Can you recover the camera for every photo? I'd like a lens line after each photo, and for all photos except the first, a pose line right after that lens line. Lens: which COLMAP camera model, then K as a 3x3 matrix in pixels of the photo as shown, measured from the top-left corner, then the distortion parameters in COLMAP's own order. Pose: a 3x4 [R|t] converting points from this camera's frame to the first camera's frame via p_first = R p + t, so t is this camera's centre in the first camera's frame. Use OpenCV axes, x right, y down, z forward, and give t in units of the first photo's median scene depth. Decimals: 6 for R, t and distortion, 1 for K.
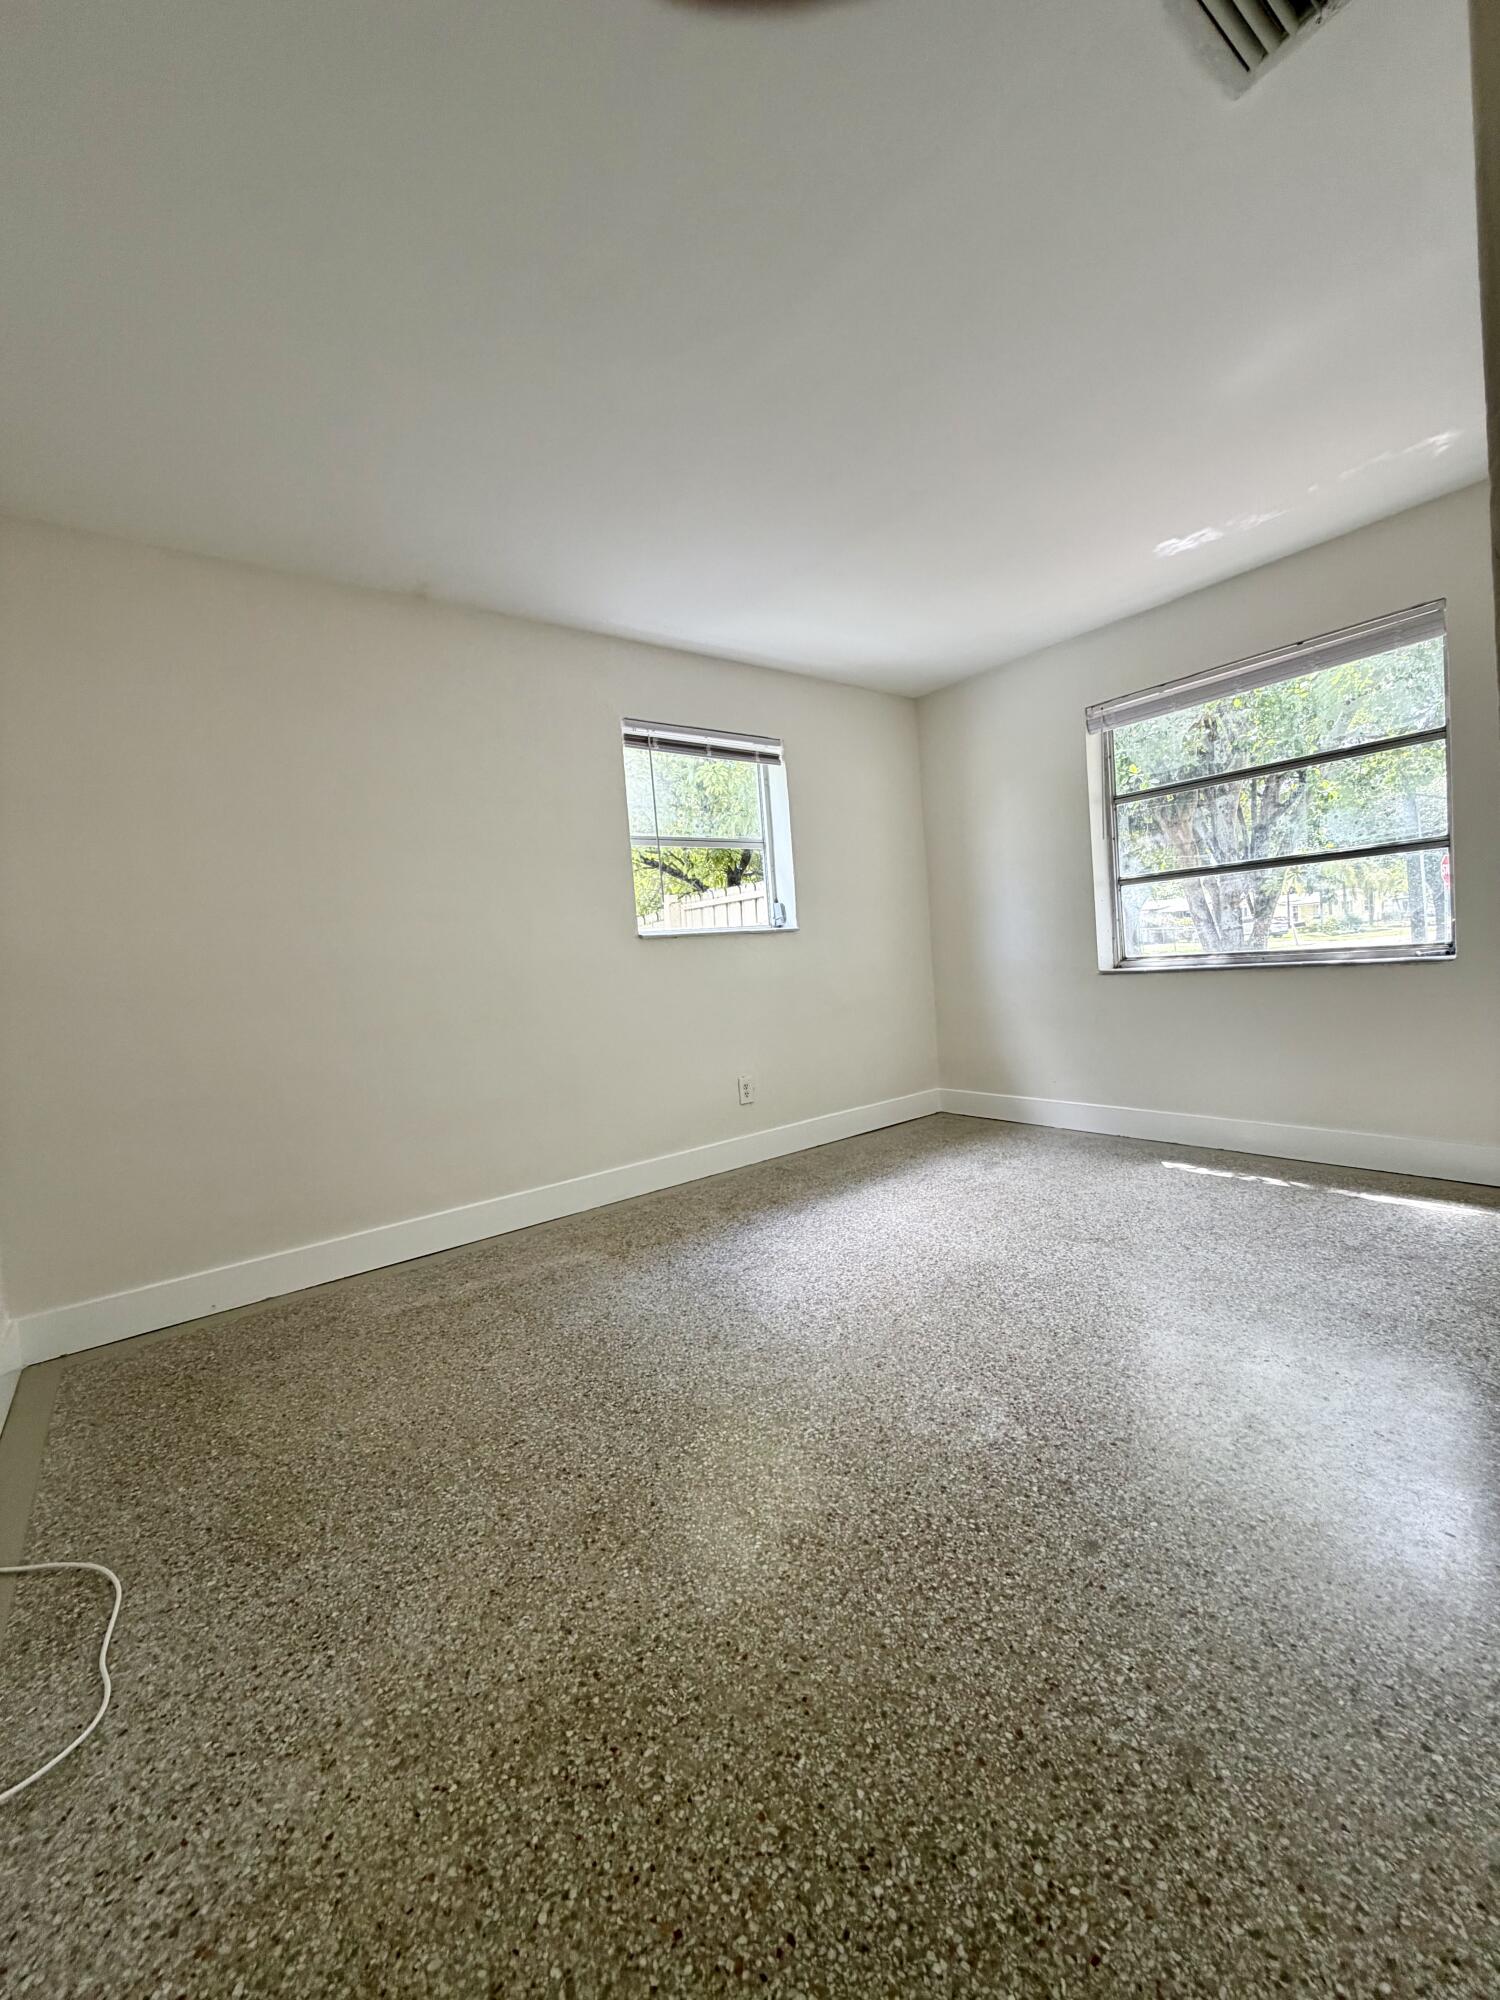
lens RADIAL K [[795.6, 0, 748.6], [0, 795.6, 994.7], [0, 0, 1]] dist [0.000544, 0.000194]
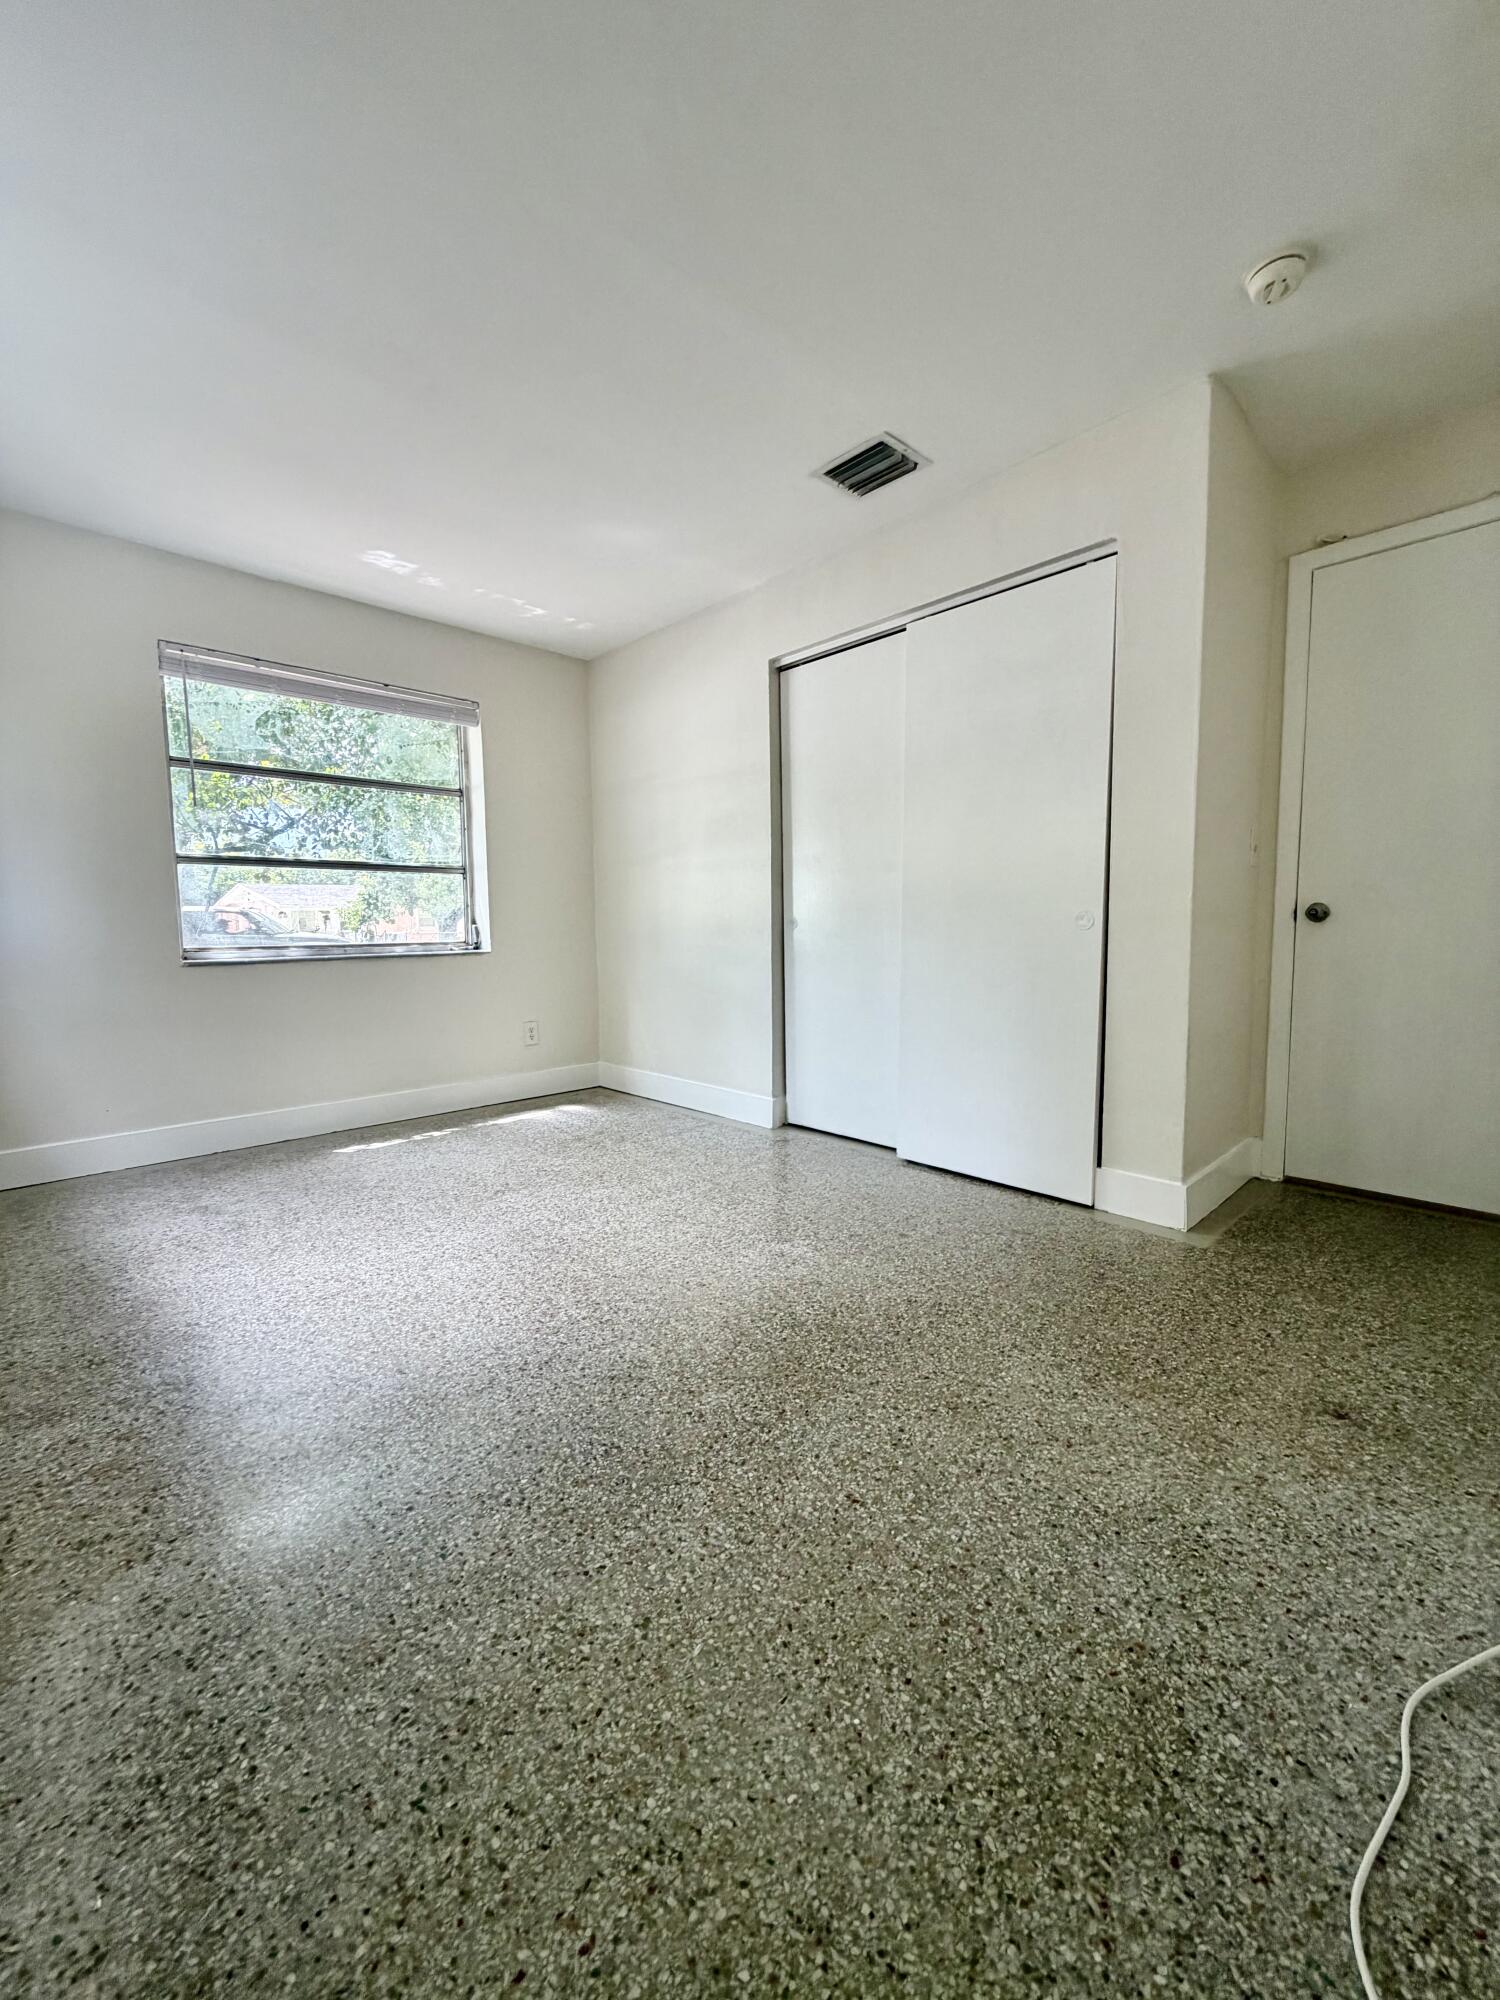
lens RADIAL K [[795.6, 0, 748.6], [0, 795.6, 994.7], [0, 0, 1]] dist [0.000544, 0.000194]
pose [[-0.106394, -0.013408, 0.994234, -0.789433], [0.063589, 0.997770, 0.020260, 0.043675], [-0.992289, 0.065378, -0.105304, 0.878172]]
